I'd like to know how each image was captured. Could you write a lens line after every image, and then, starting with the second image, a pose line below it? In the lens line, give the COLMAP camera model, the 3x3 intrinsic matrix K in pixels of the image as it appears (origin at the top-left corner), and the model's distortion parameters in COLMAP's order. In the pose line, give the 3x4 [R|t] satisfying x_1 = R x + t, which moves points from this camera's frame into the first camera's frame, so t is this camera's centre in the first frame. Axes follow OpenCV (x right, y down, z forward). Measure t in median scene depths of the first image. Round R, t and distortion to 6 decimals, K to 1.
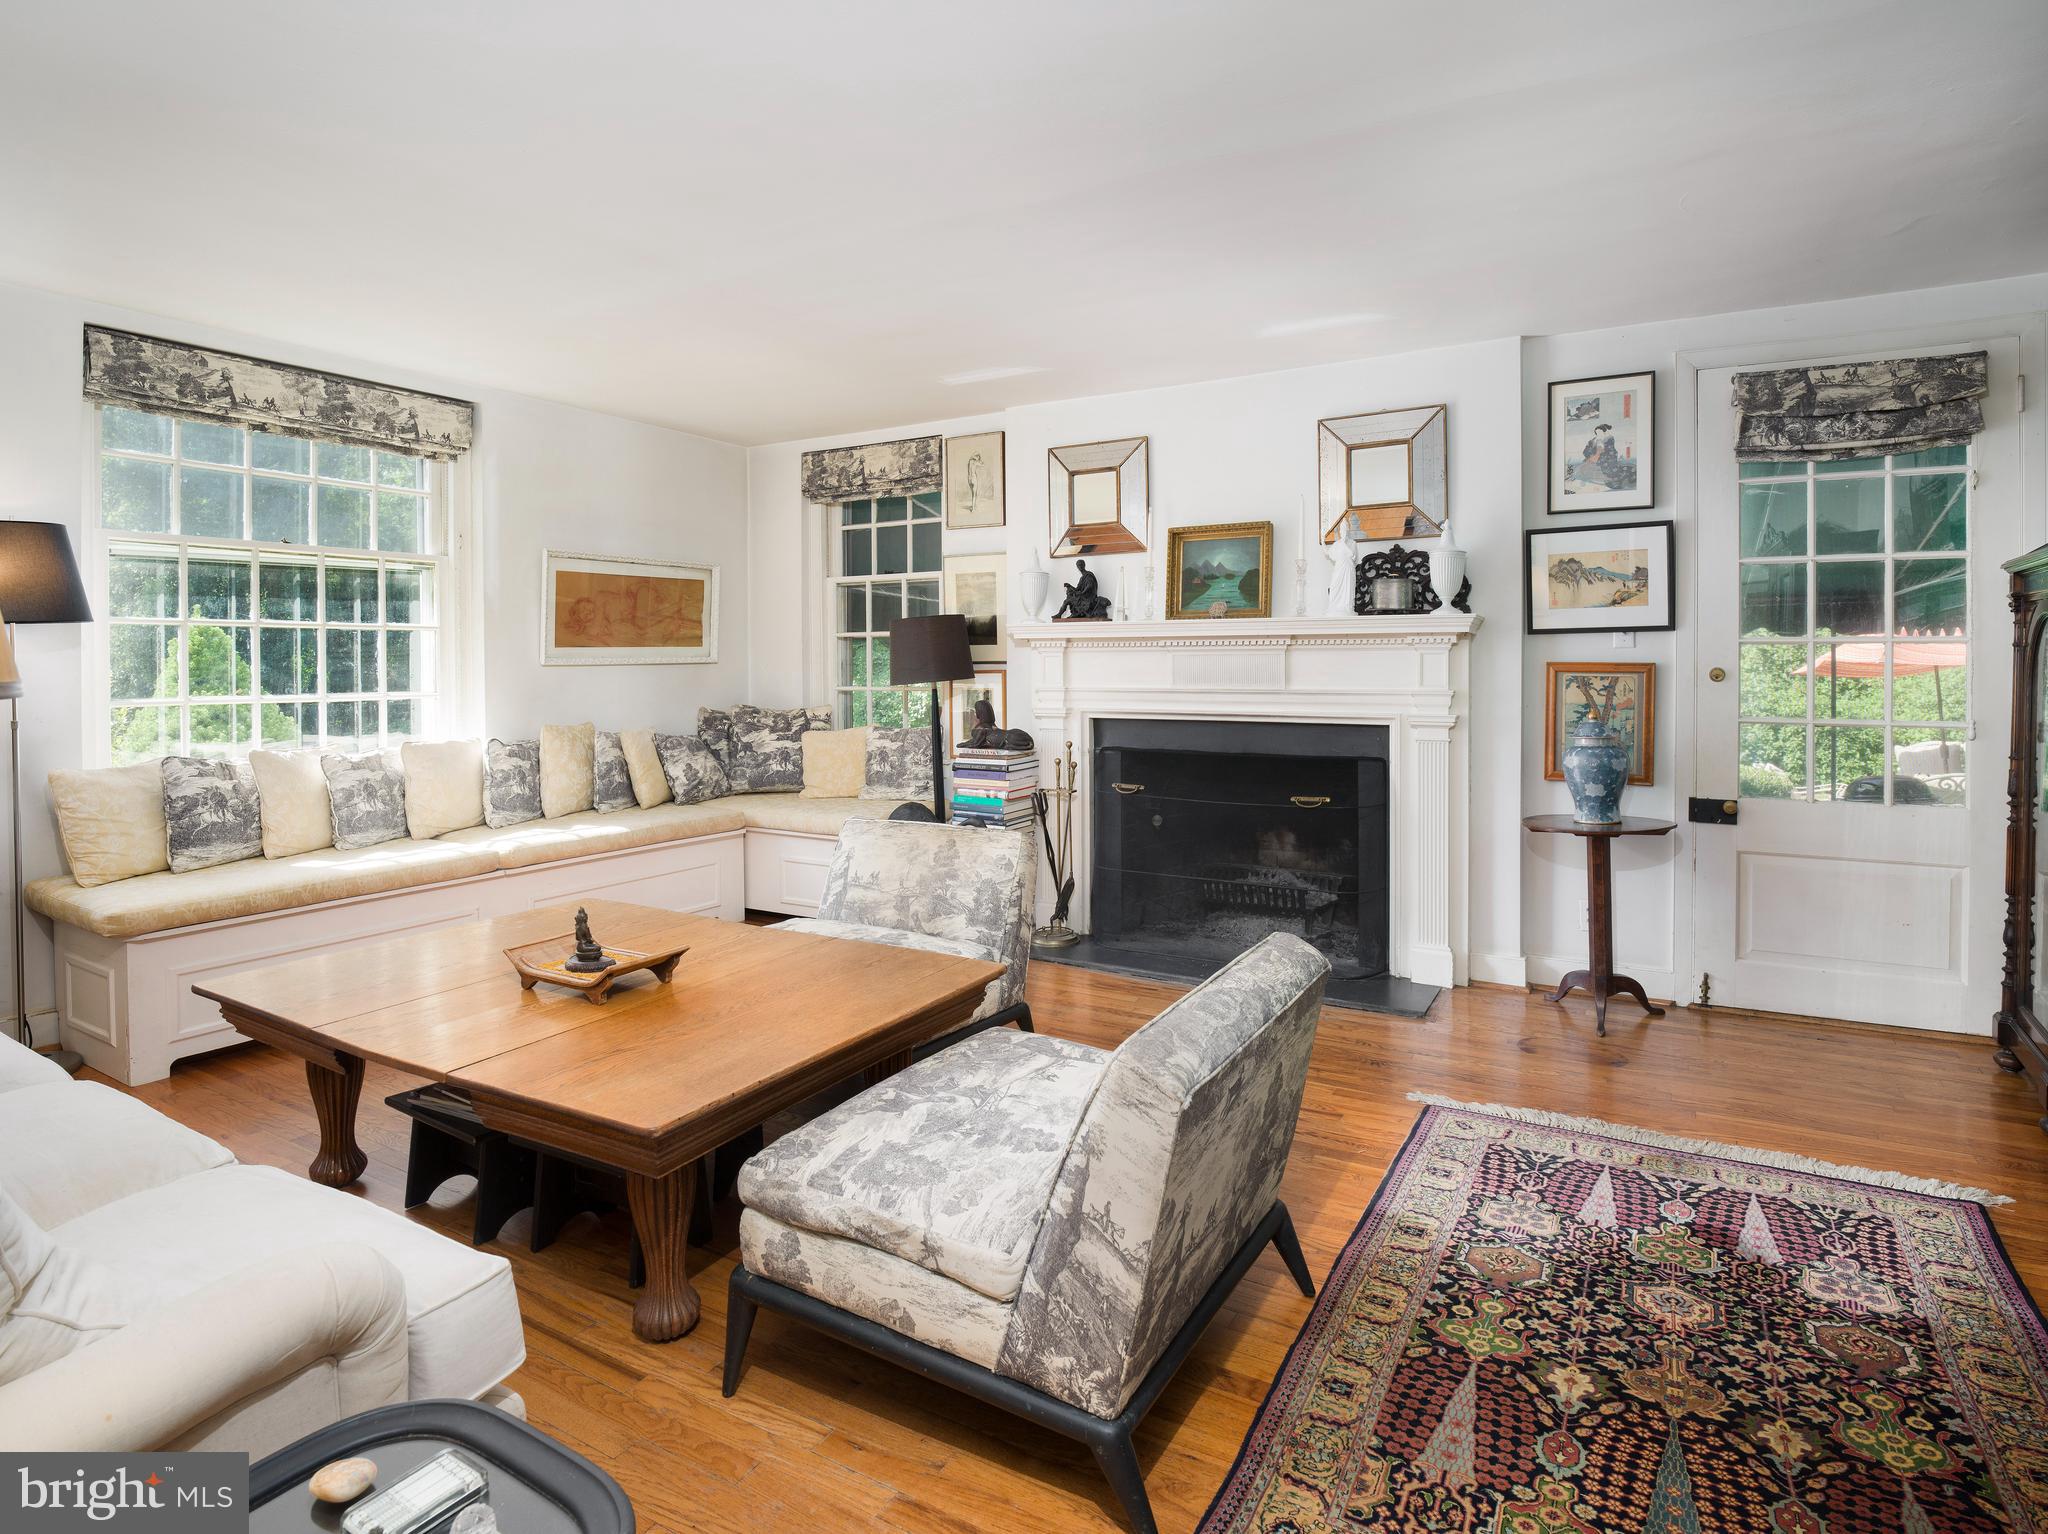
lens RADIAL K [[1150.9, 0, 1021.2], [0, 1150.9, 691.5], [0, 0, 1]] dist [-0.013582, -0.000961]
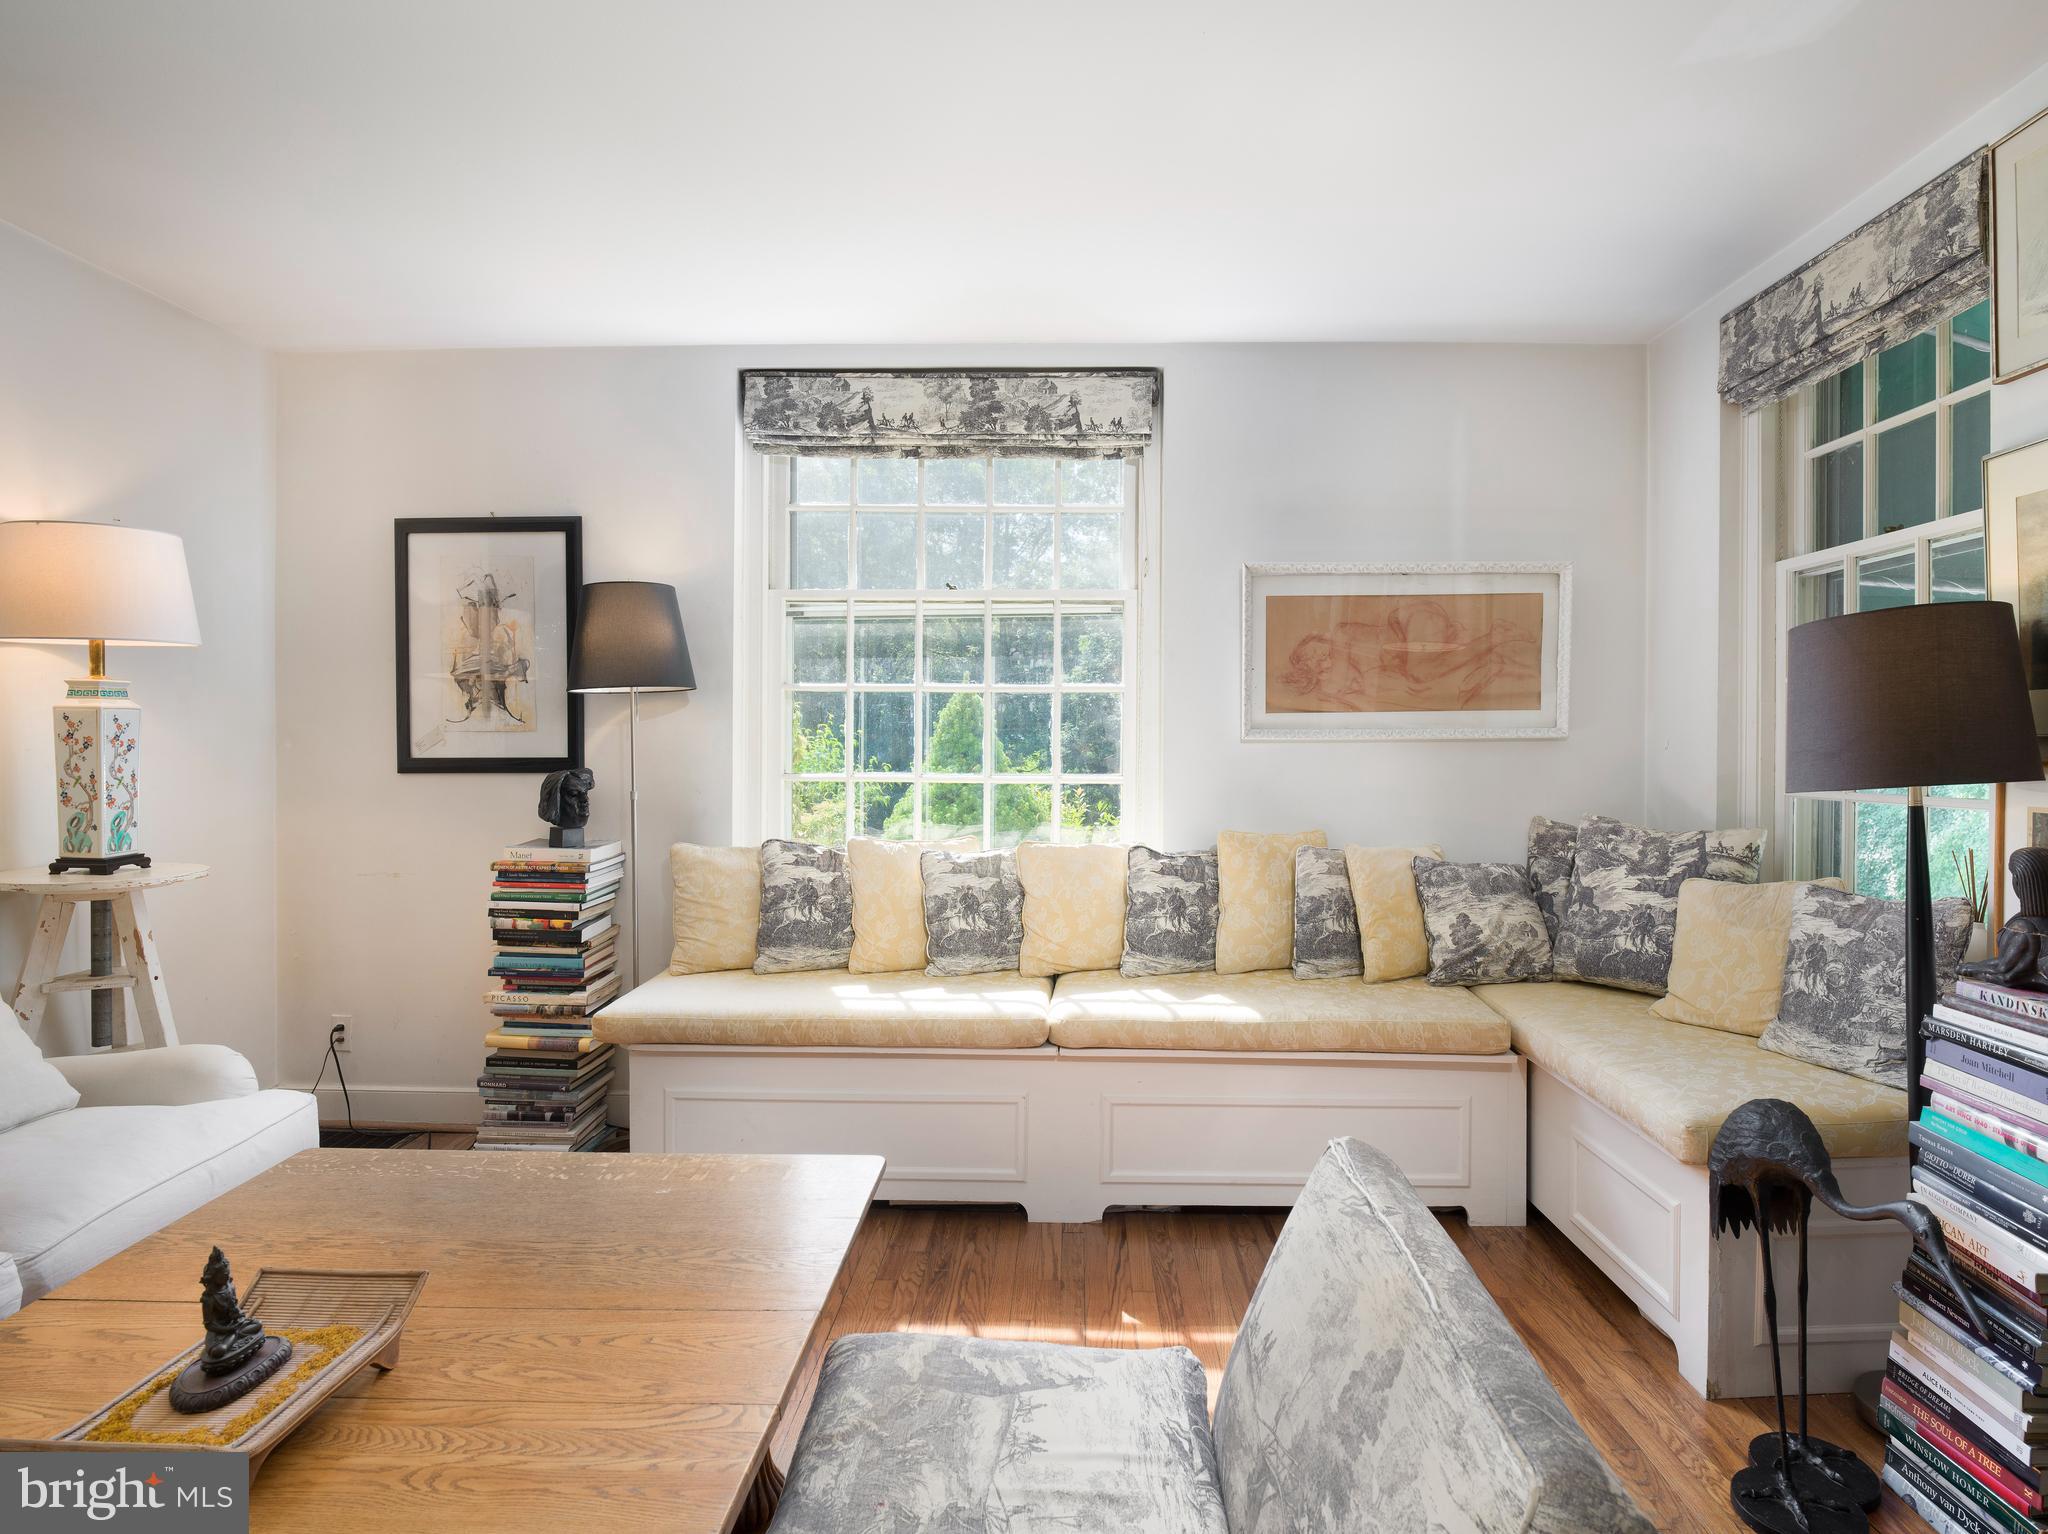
lens RADIAL K [[1159.6, 0, 1024.0], [0, 1159.6, 767.0], [0, 0, 1]] dist [-0.004146, -0.021419]
pose [[0.525724, 0.023096, -0.850342, 0.087830], [-0.029545, 0.999524, 0.008882, -0.009521], [0.850142, 0.020453, 0.526156, 0.534160]]
